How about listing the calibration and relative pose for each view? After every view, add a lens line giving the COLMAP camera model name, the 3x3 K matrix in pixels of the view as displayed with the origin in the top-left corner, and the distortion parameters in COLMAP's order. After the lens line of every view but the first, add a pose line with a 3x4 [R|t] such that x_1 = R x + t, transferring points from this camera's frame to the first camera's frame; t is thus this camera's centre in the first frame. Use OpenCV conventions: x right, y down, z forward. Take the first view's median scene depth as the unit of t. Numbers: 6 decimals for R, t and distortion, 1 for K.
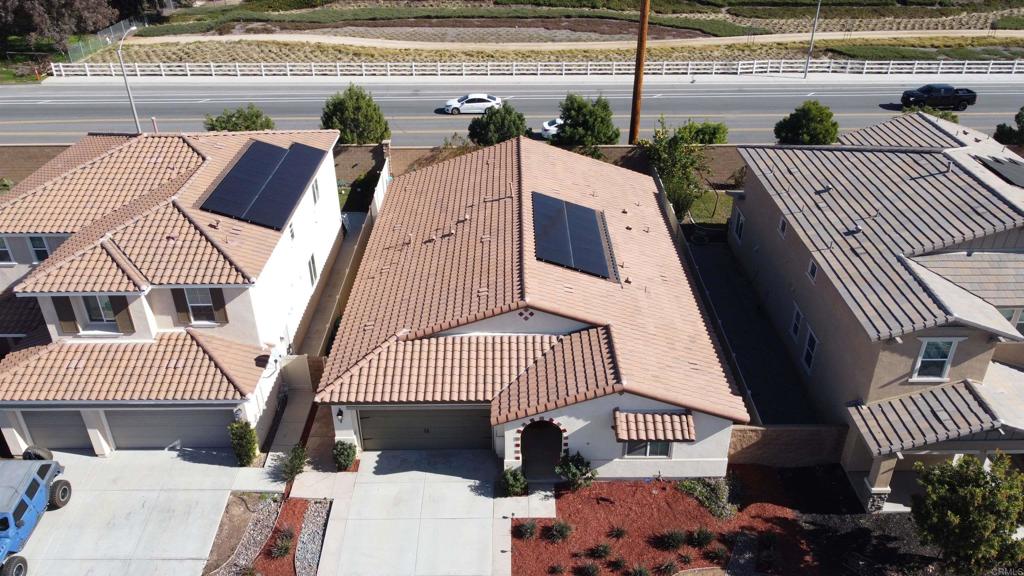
lens RADIAL K [[781.0, 0, 512.0], [0, 781.0, 288.0], [0, 0, 1]] dist [0.029080, -0.052206]
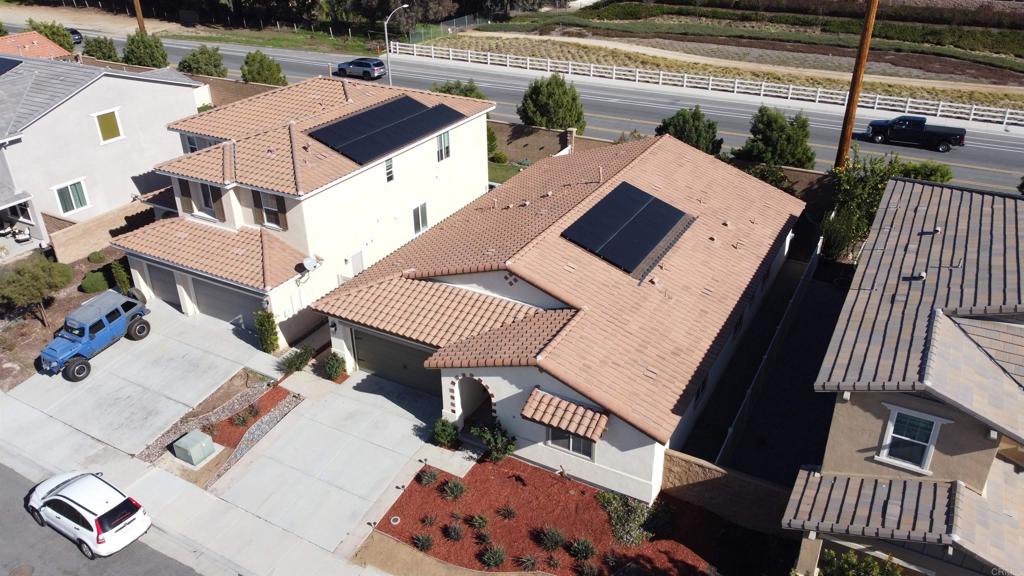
lens RADIAL K [[781.0, 0, 512.0], [0, 781.0, 288.0], [0, 0, 1]] dist [0.029080, -0.052206]
pose [[0.868157, 0.228707, -0.440449, 0.456286], [-0.246505, 0.968988, 0.017277, 0.026916], [0.430741, 0.093574, 0.897611, 0.112033]]
